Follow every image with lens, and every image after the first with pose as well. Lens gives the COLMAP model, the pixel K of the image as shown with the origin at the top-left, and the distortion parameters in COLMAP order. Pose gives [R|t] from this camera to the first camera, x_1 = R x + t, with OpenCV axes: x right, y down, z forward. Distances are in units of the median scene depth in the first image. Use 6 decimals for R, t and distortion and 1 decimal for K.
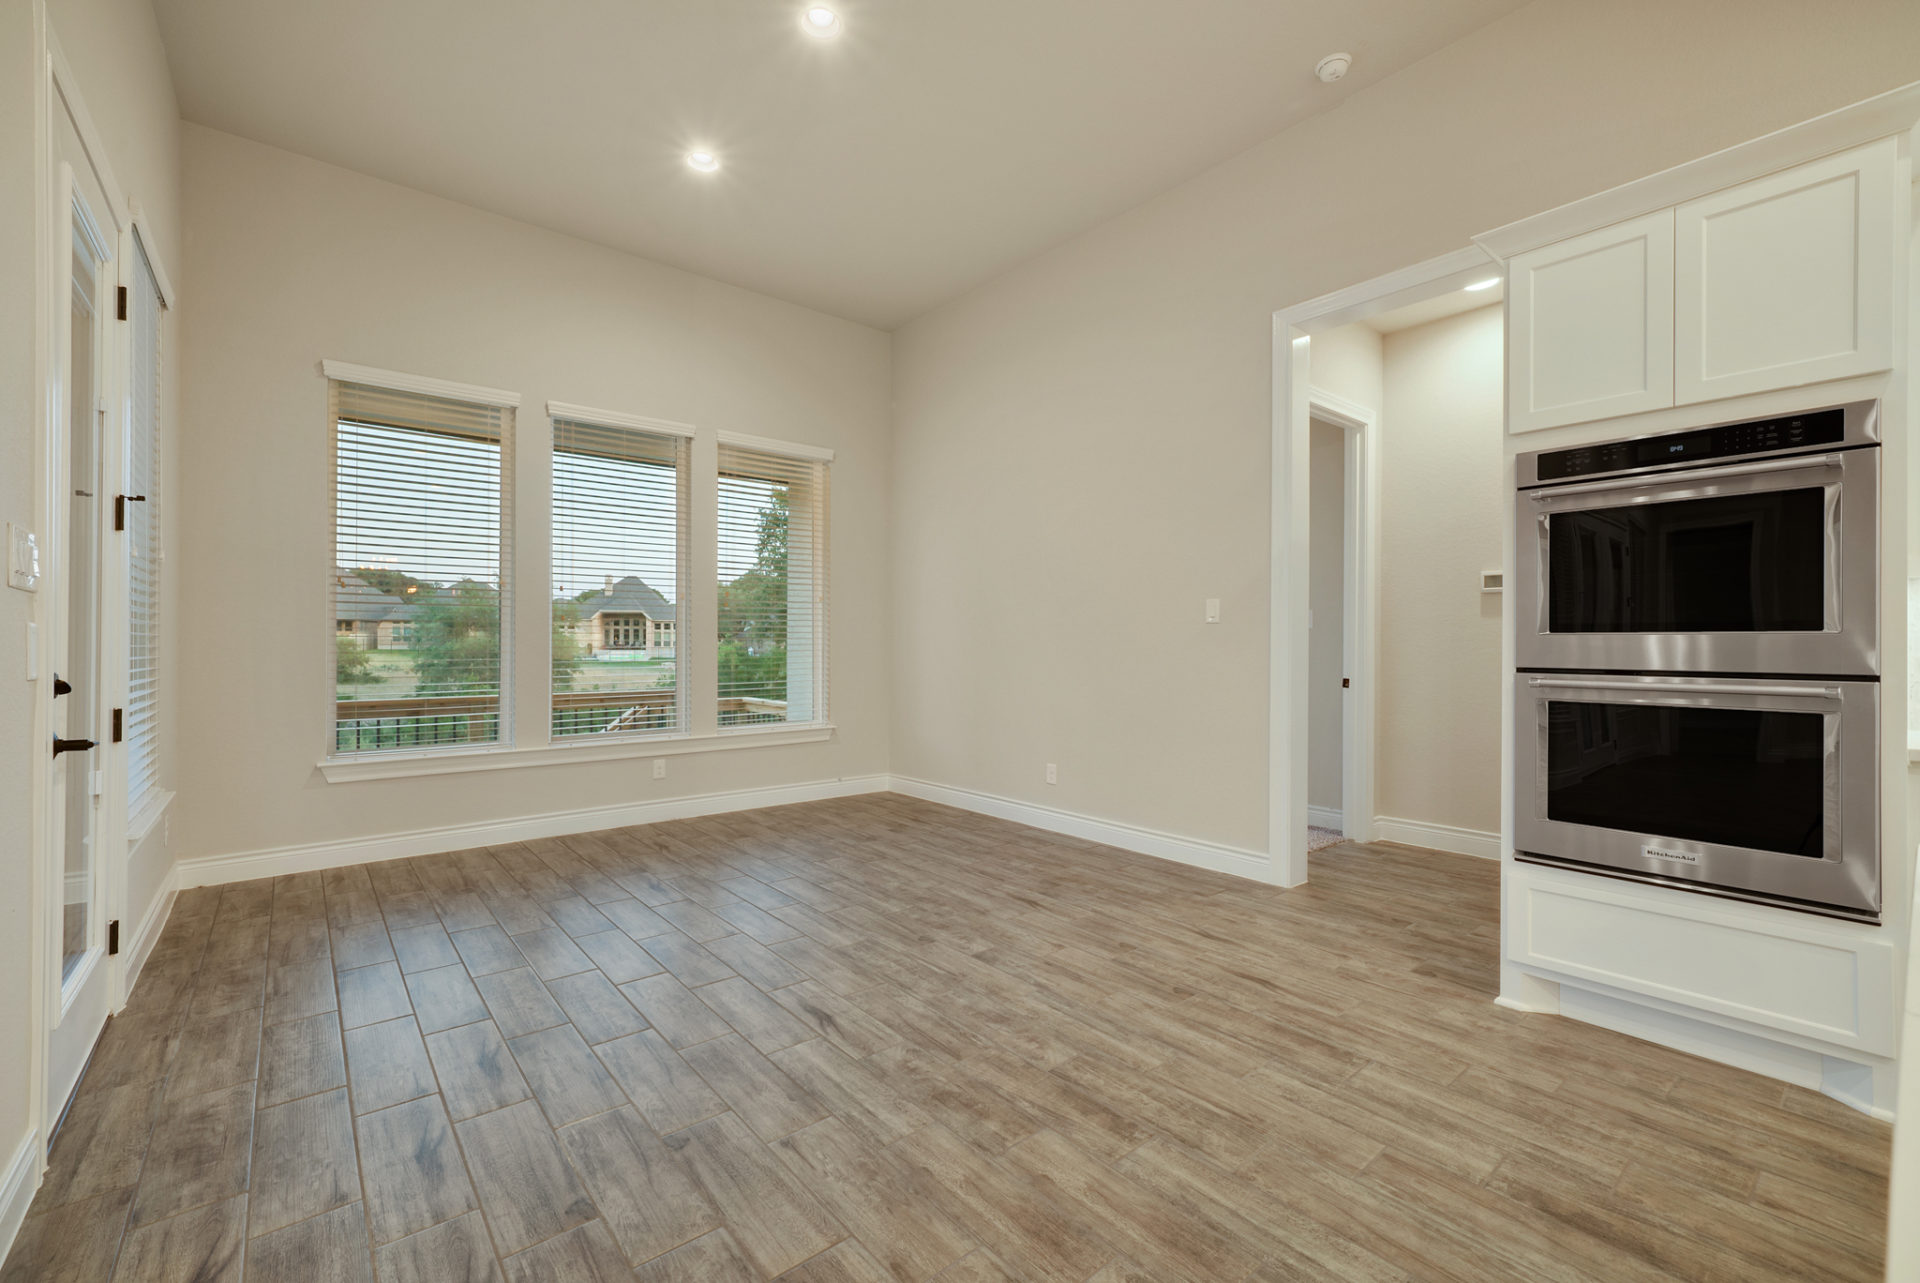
lens RADIAL K [[803.5, 0, 950.4], [0, 803.5, 639.4], [0, 0, 1]] dist [0.013063, 0.000067]
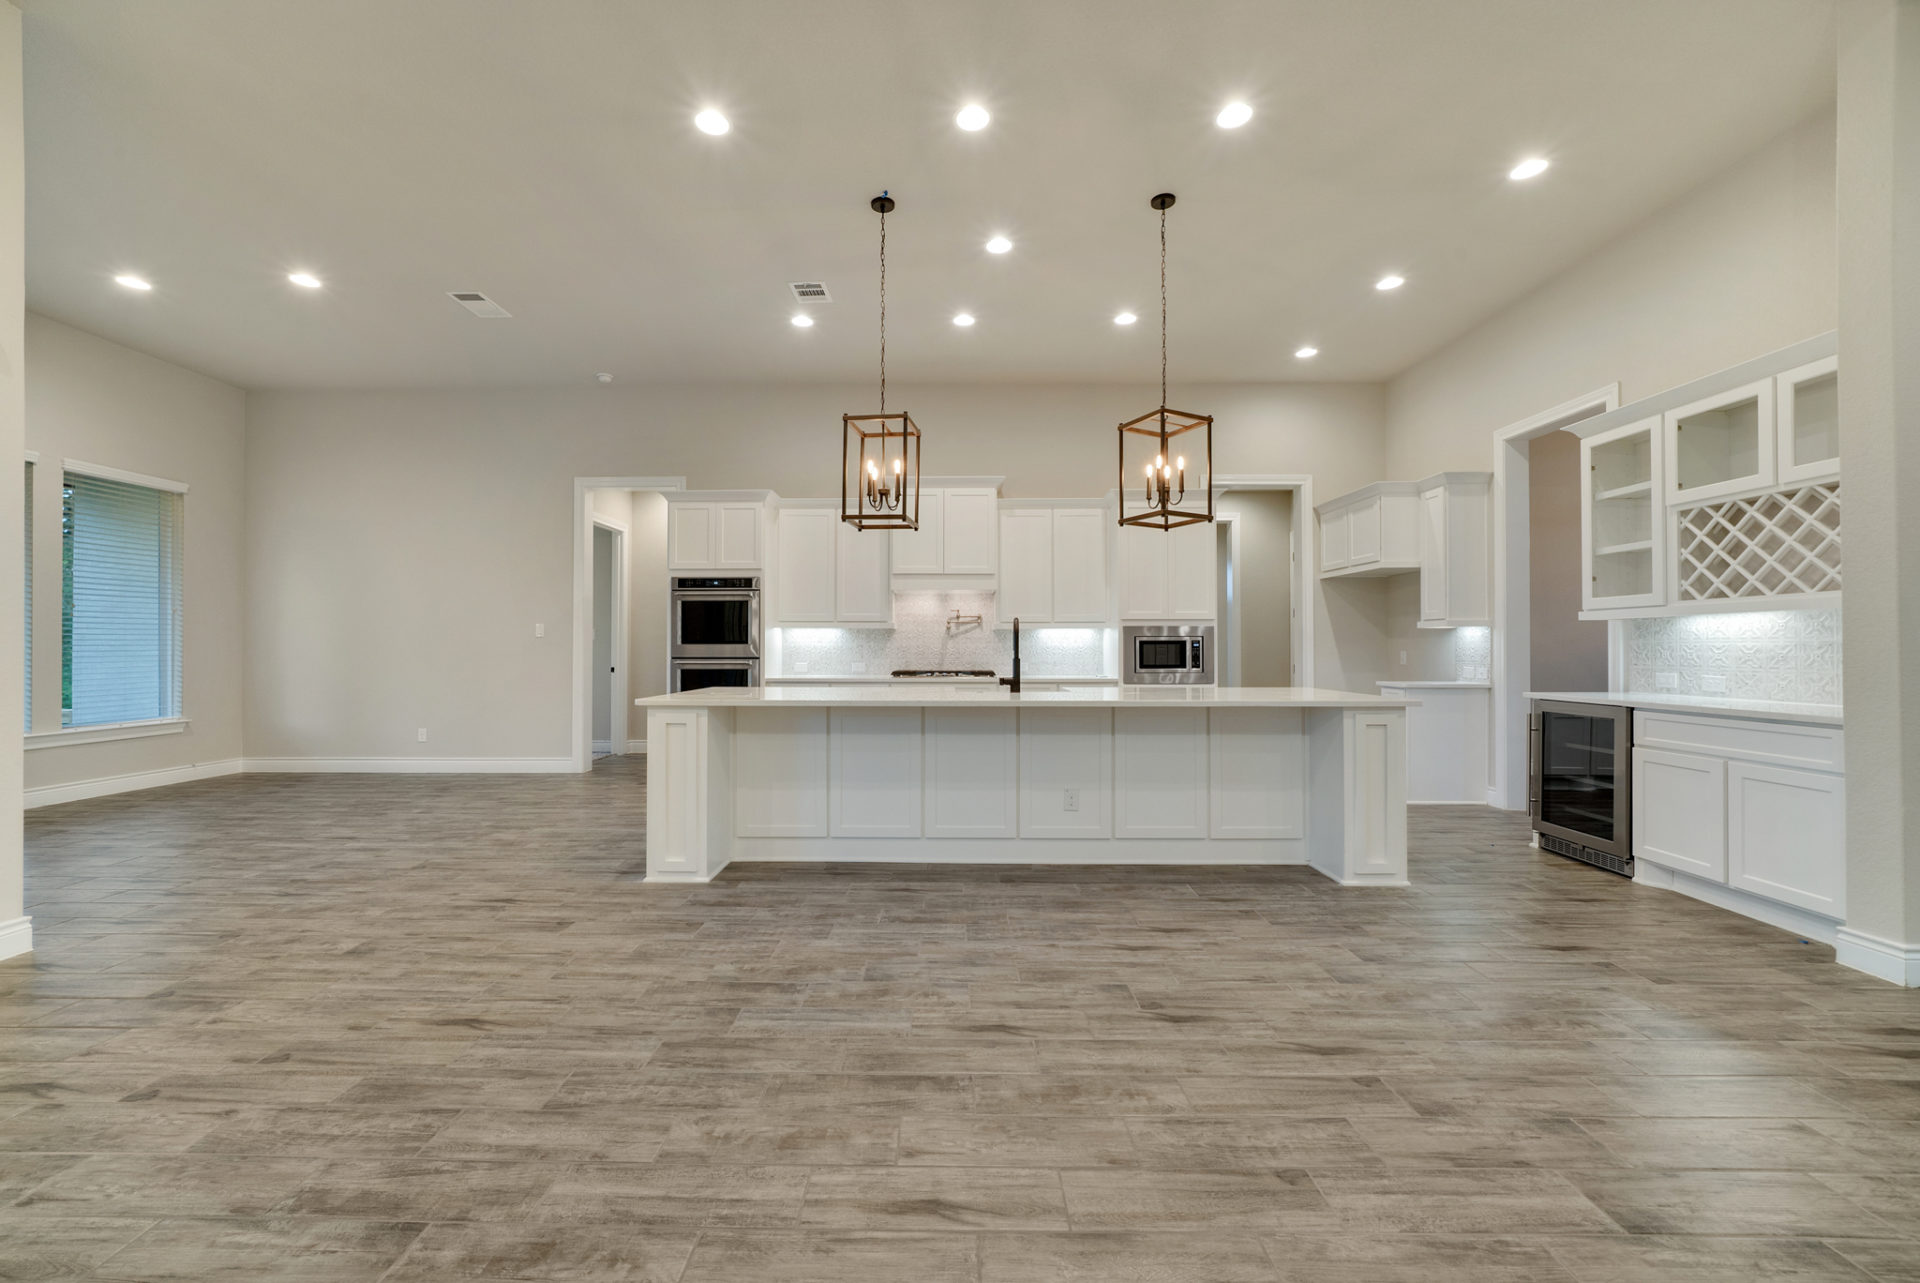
lens RADIAL K [[744.1, 0, 941.8], [0, 744.1, 643.4], [0, 0, 1]] dist [-0.008722, 0.000239]
pose [[0.650824, 0.002291, 0.759225, -0.423806], [-0.000449, 0.999996, -0.002632, -0.003450], [-0.759228, 0.001372, 0.650823, -0.926224]]
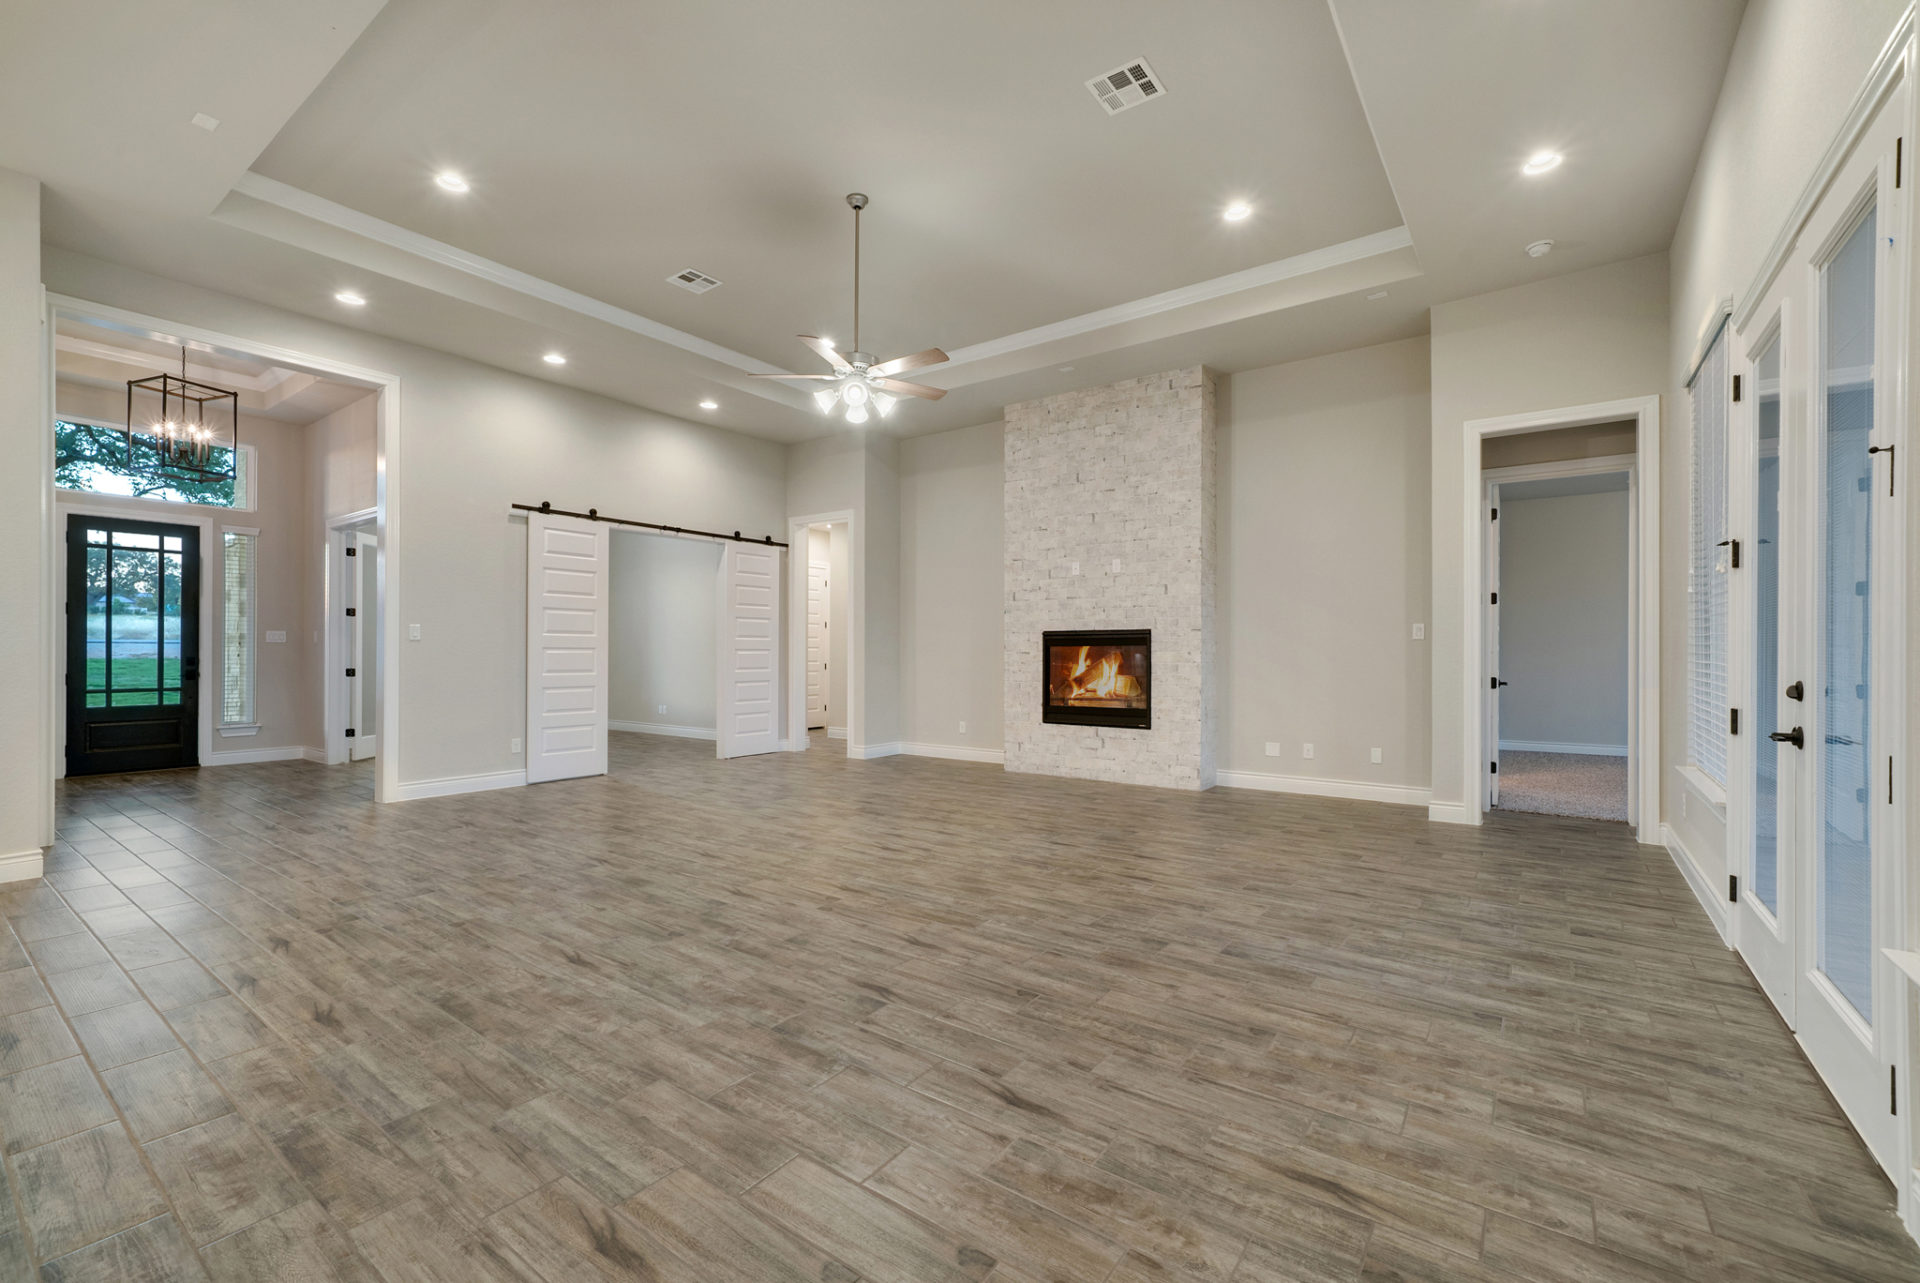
lens RADIAL K [[806.4, 0, 941.1], [0, 806.4, 649.6], [0, 0, 1]] dist [0.000144, 0.000059]
pose [[-0.972585, -0.005586, -0.232482, -0.271084], [-0.003900, 0.999963, -0.007708, -0.001145], [0.232516, -0.006590, -0.972570, 0.316269]]
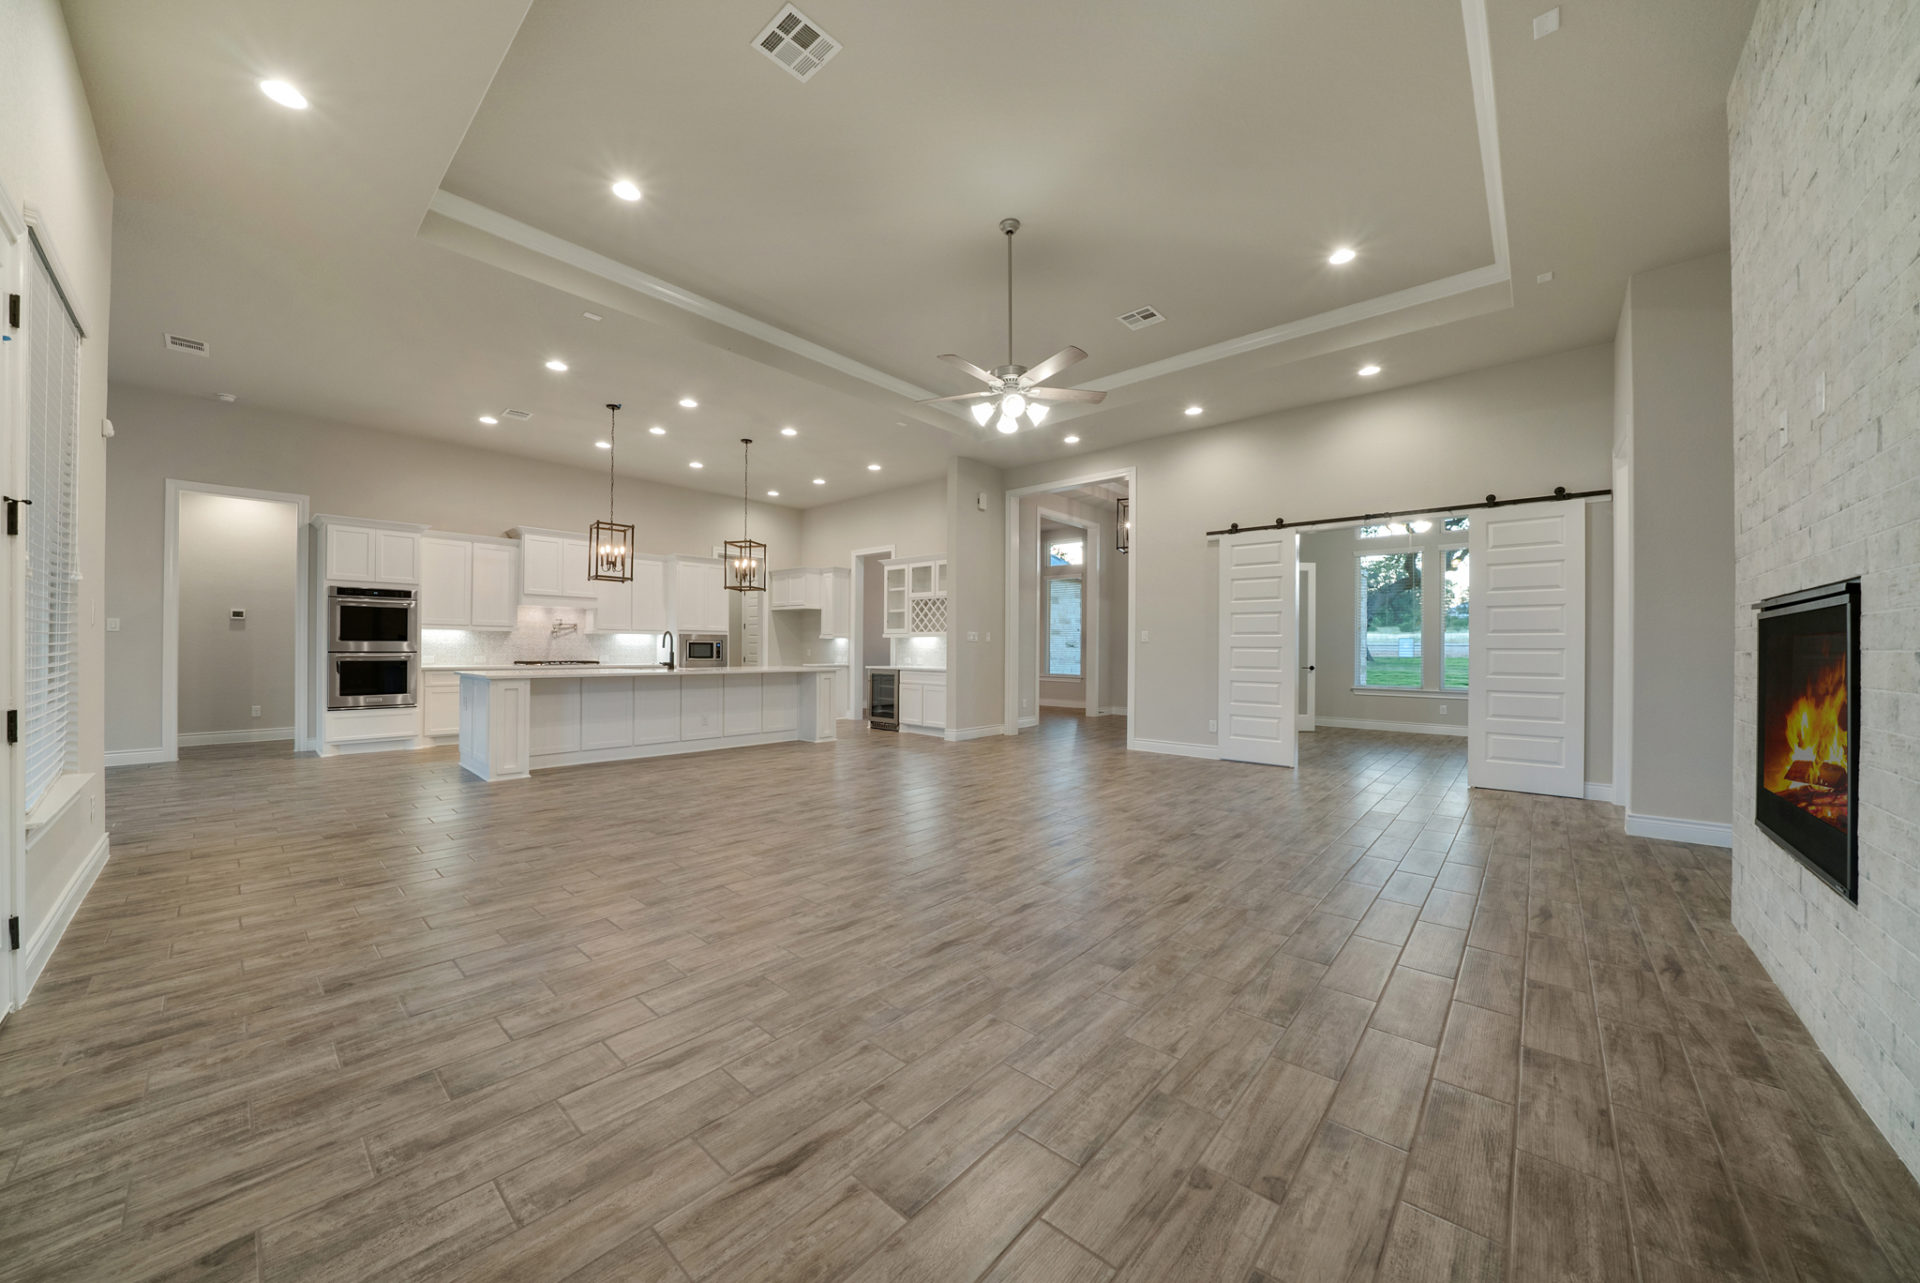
lens RADIAL K [[668.5, 0, 939.4], [0, 668.5, 643.6], [0, 0, 1]] dist [-0.025946, 0.001910]
pose [[-0.136898, 0.003549, 0.990579, -1.644465], [-0.011261, 0.999923, -0.005138, -0.007824], [-0.990521, -0.011858, -0.136847, -0.780437]]
